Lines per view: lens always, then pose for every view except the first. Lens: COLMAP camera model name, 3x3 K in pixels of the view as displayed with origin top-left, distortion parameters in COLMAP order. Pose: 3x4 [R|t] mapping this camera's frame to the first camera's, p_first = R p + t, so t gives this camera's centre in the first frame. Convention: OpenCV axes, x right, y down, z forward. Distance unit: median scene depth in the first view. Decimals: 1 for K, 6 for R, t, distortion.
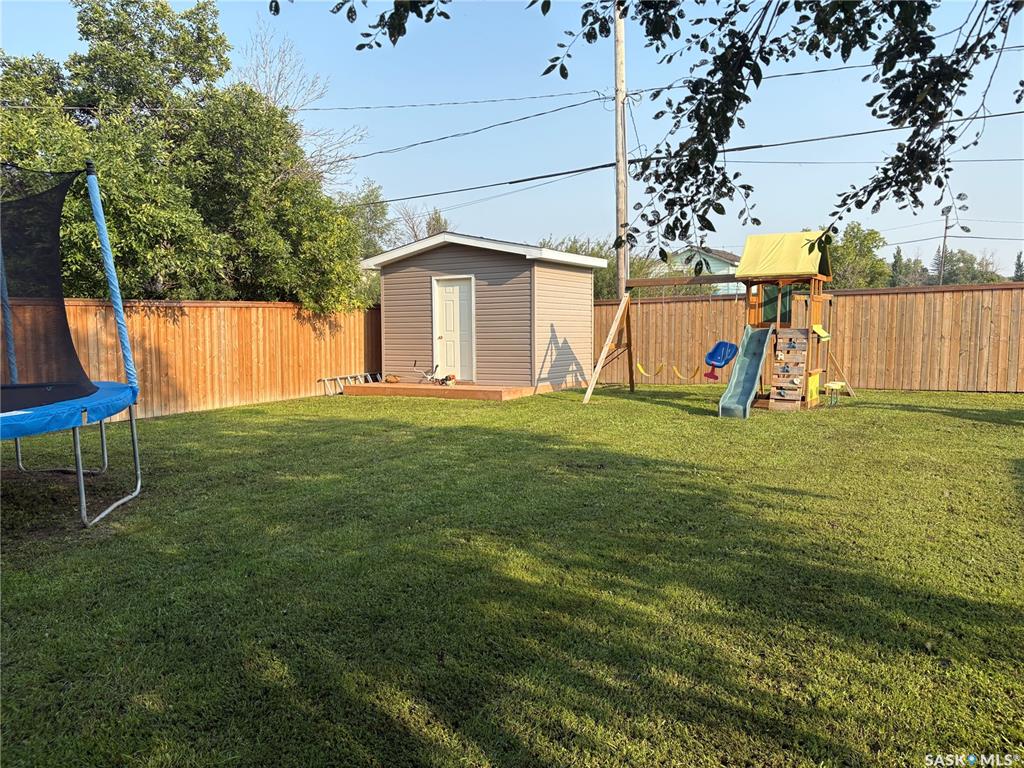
lens RADIAL K [[769.3, 0, 512.0], [0, 769.3, 384.0], [0, 0, 1]] dist [0.074751, -0.101402]
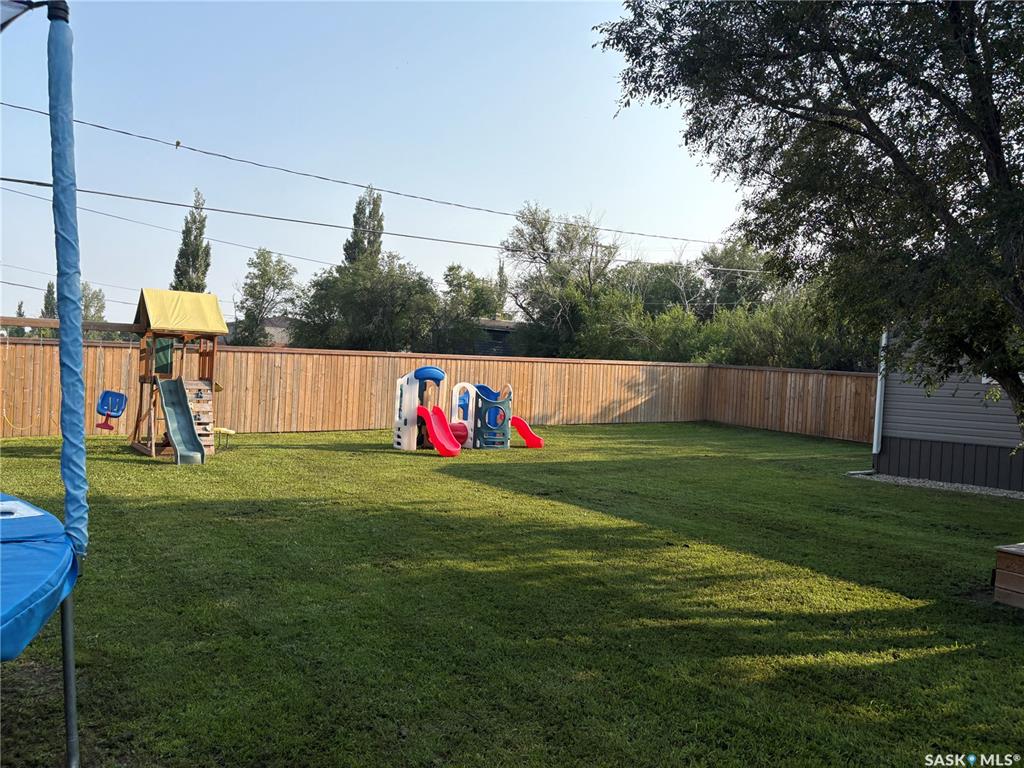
lens RADIAL K [[769.3, 0, 512.0], [0, 769.3, 384.0], [0, 0, 1]] dist [0.074751, -0.101402]
pose [[0.371210, 0.018631, 0.928362, -0.421165], [0.042452, 0.998413, -0.037011, -0.005518], [-0.927578, 0.053149, 0.369830, 0.164427]]
